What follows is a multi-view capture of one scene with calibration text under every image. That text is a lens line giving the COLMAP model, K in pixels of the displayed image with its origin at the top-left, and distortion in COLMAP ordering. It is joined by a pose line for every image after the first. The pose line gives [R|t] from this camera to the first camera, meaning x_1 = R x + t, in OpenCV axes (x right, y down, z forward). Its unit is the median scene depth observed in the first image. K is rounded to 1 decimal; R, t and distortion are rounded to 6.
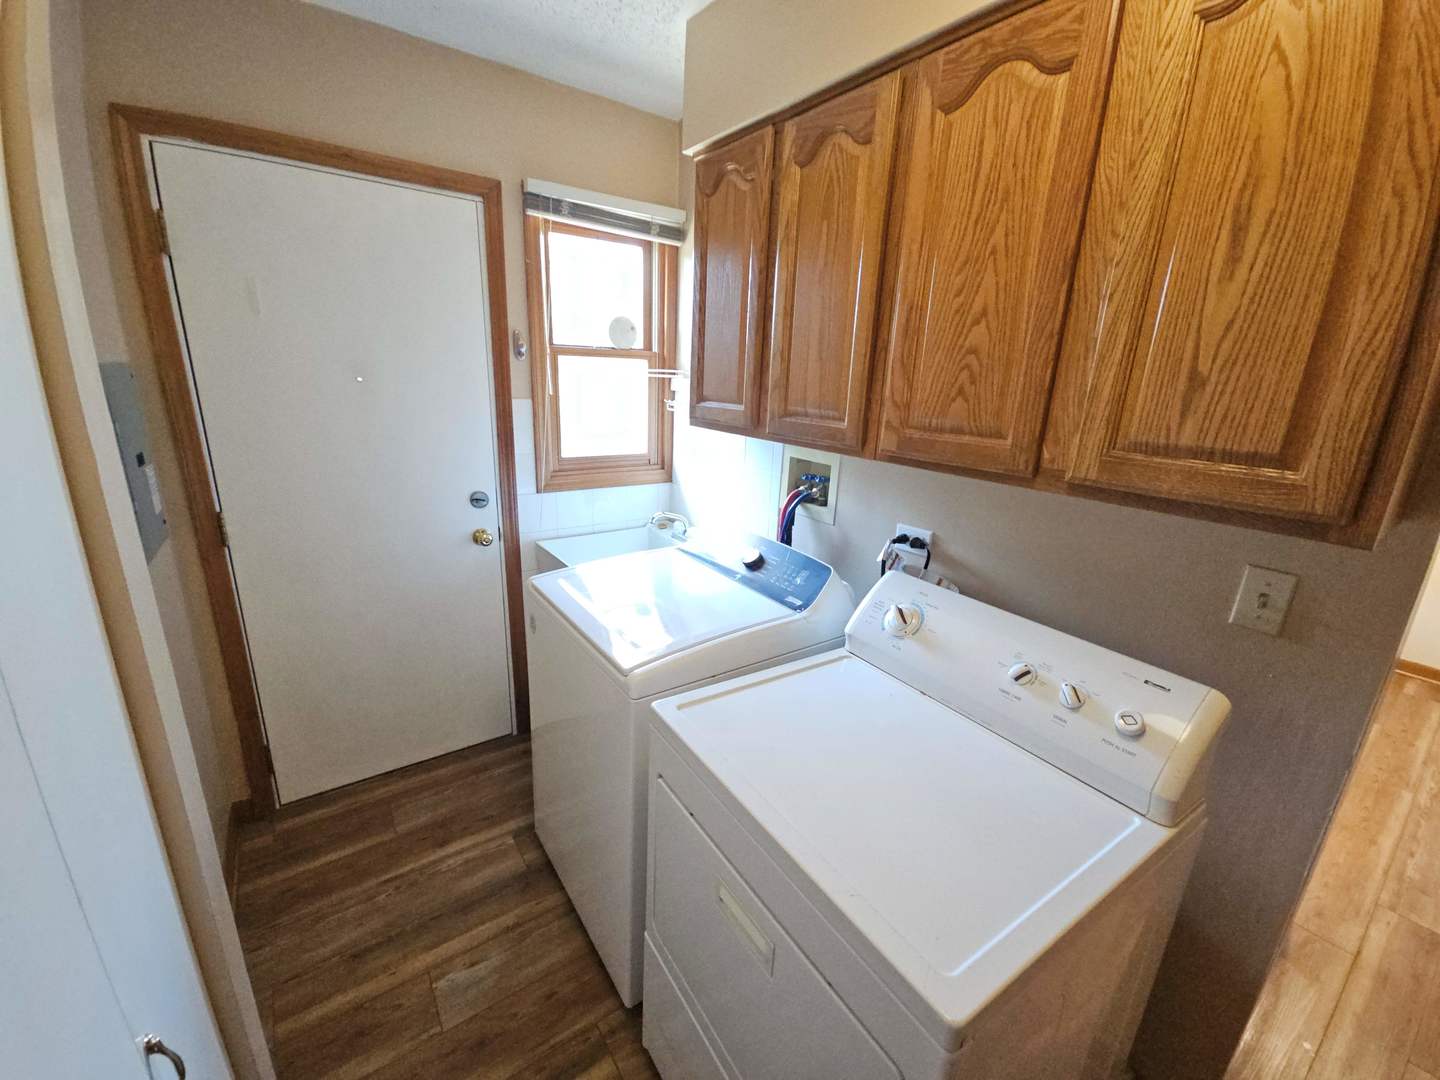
lens RADIAL K [[584.3, 0, 720.0], [0, 584.3, 537.9], [0, 0, 1]] dist [0.001607, -0.000949]
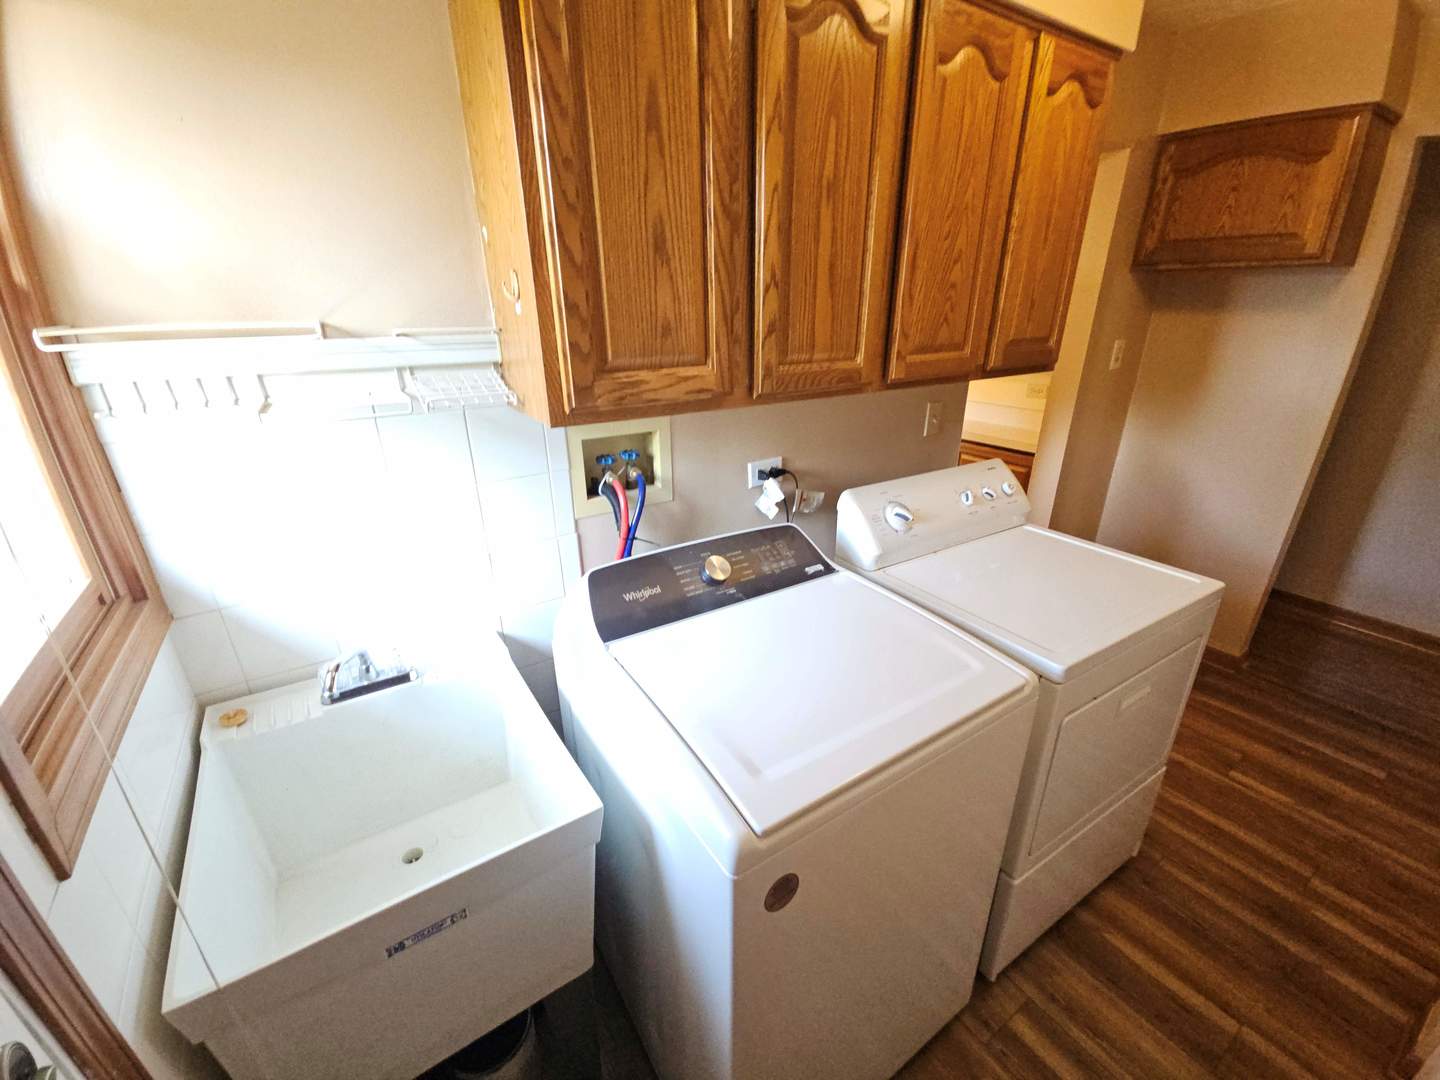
lens RADIAL K [[584.3, 0, 721.7], [0, 584.3, 540.7], [0, 0, 1]] dist [0.001607, -0.000949]
pose [[0.033811, -0.410106, 0.911411, -0.863058], [0.284529, 0.878145, 0.384583, -0.403280], [-0.958071, 0.246320, 0.146378, 1.243096]]
